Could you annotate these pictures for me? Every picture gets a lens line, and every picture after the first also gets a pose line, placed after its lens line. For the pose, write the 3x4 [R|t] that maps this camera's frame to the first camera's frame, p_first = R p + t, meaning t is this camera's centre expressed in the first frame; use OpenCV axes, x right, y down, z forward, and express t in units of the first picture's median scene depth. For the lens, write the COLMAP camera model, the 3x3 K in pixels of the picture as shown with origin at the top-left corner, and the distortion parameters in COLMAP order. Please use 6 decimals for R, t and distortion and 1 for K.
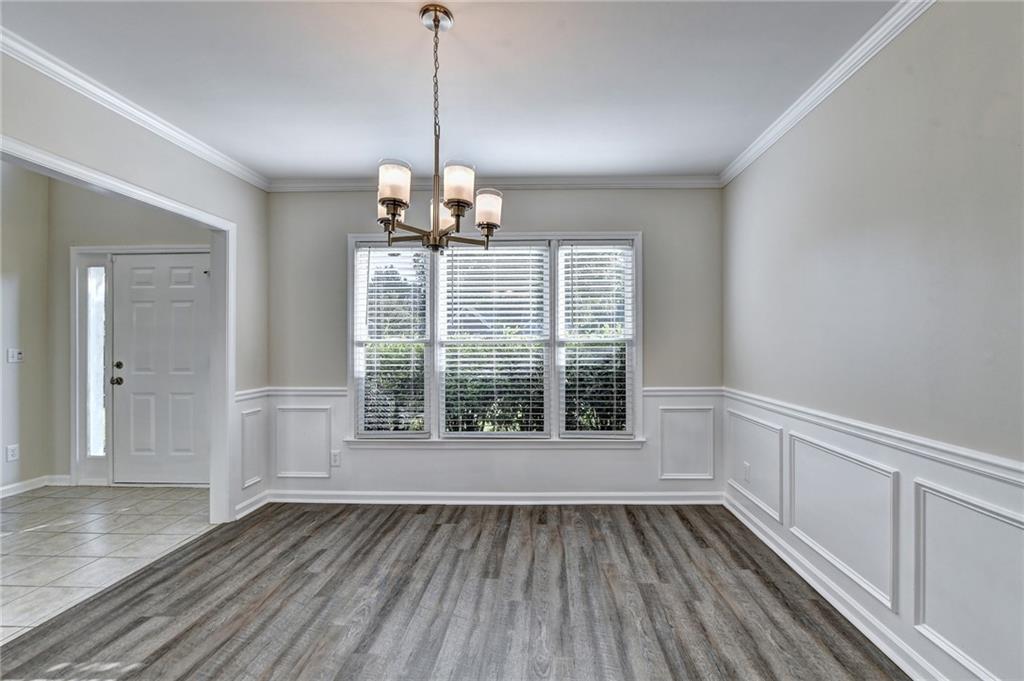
lens RADIAL K [[422.5, 0, 518.8], [0, 422.5, 344.9], [0, 0, 1]] dist [-0.001056, -0.000143]
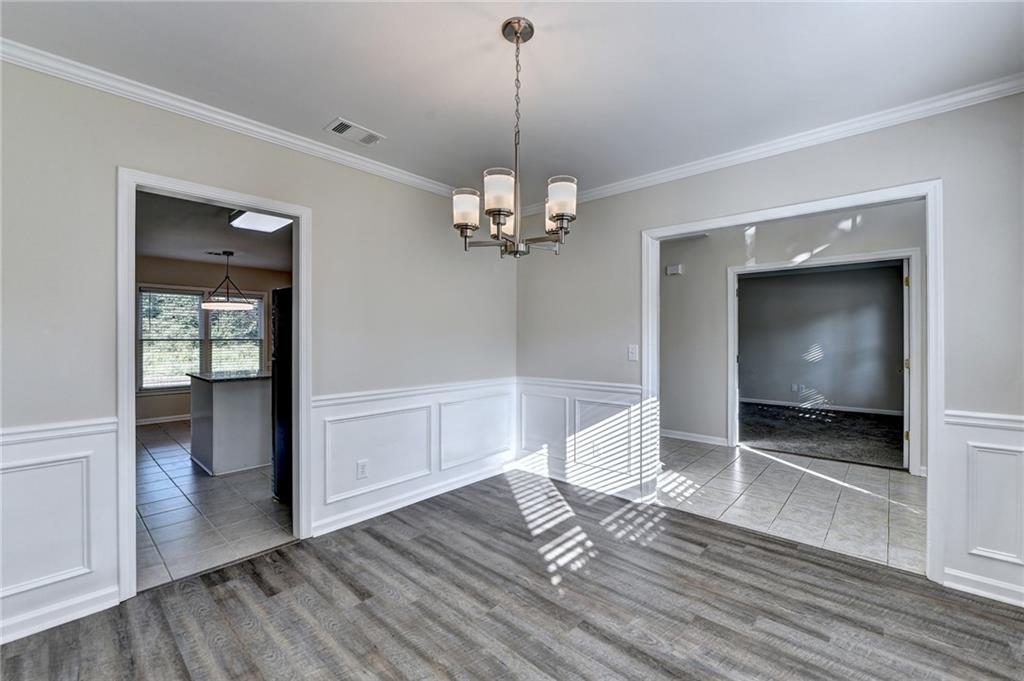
lens RADIAL K [[422.5, 0, 554.3], [0, 422.5, 337.7], [0, 0, 1]] dist [-0.001056, -0.000143]
pose [[-0.578883, -0.001143, -0.815410, 0.342674], [0.000815, 0.999998, -0.001980, -0.012461], [0.815410, -0.001811, -0.578881, 0.953305]]
